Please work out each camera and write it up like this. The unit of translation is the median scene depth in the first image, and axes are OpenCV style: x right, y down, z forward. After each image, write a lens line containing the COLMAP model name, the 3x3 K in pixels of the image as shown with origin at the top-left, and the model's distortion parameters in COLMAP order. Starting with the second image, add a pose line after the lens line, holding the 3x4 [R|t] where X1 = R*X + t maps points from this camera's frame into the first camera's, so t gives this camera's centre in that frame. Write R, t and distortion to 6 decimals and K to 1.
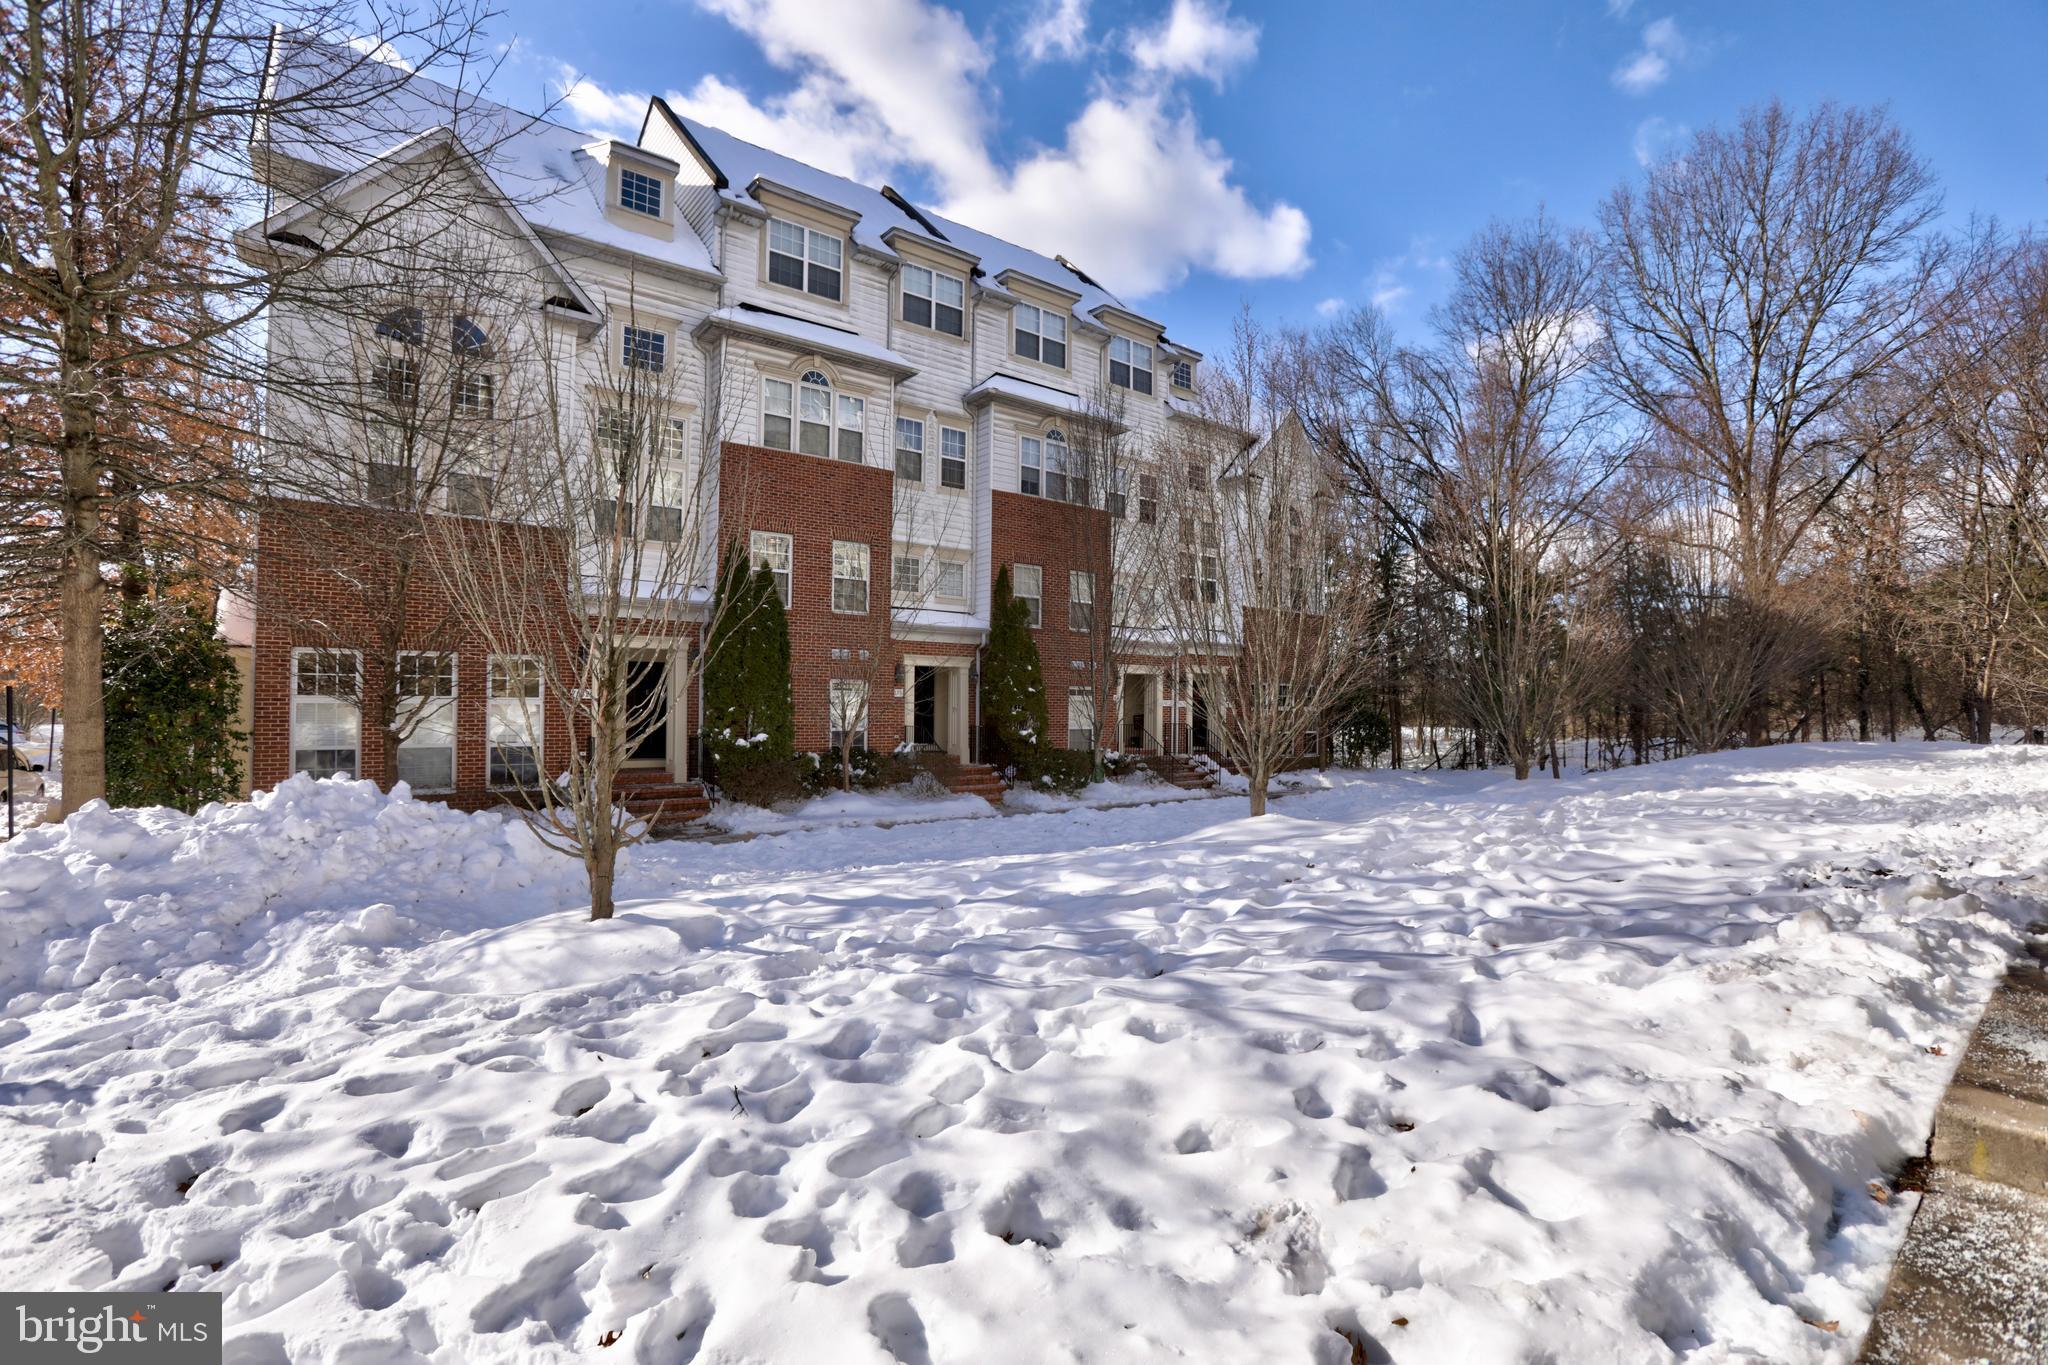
lens RADIAL K [[928.9, 0, 1014.5], [0, 928.9, 688.0], [0, 0, 1]] dist [-0.092619, 0.044084]
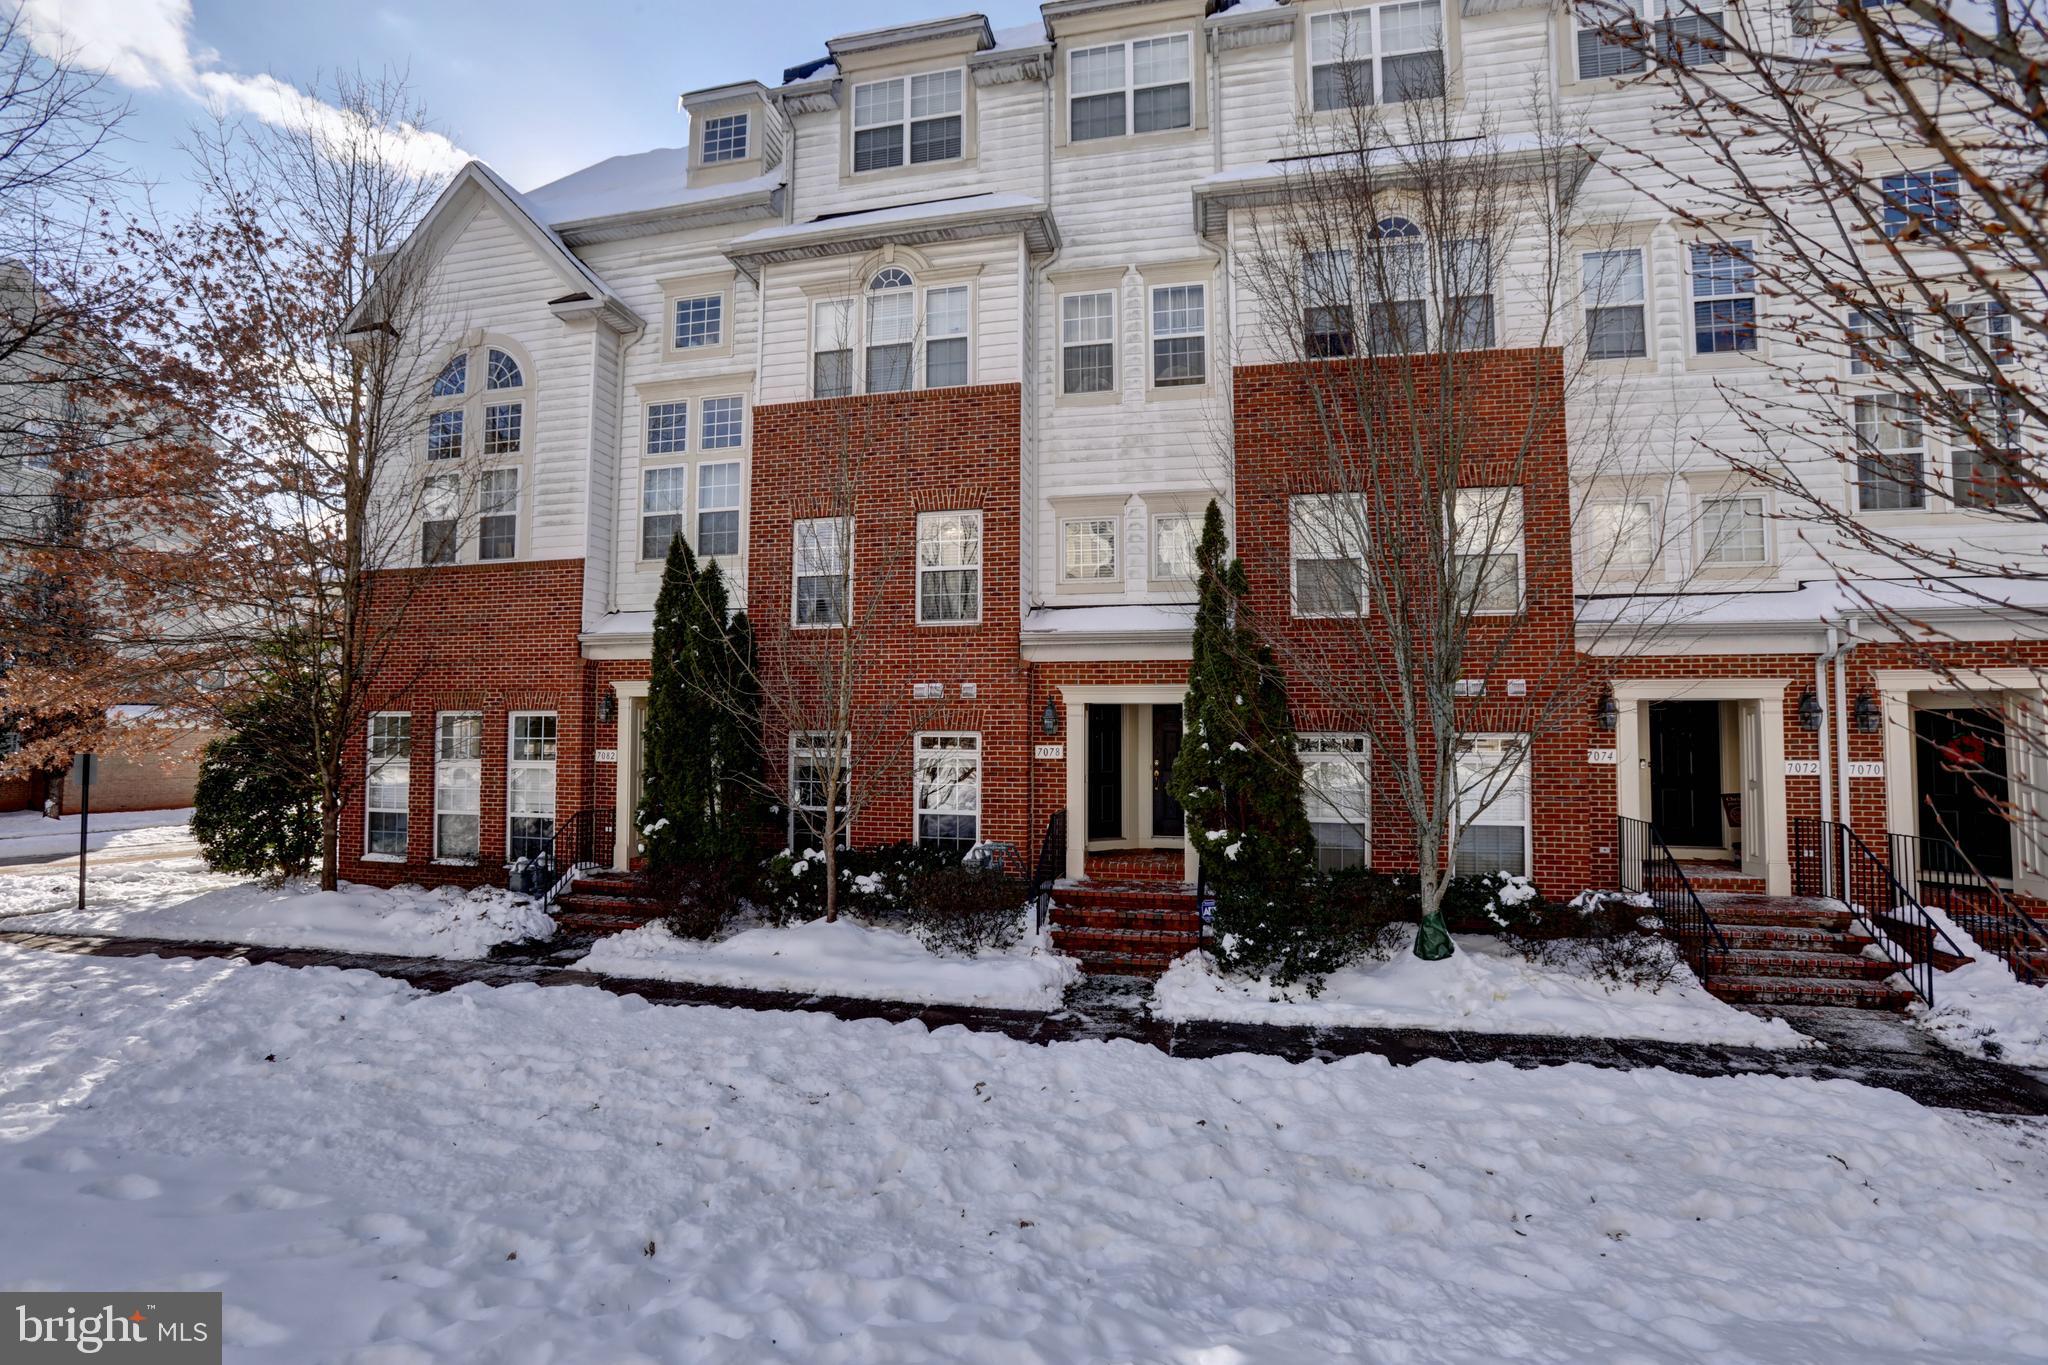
lens RADIAL K [[928.9, 0, 1014.5], [0, 928.9, 688.0], [0, 0, 1]] dist [-0.092619, 0.044084]
pose [[0.630322, -0.043013, -0.775141, 0.314993], [0.016350, 0.998978, -0.042138, -0.009944], [0.776162, 0.013886, 0.630381, 0.603077]]
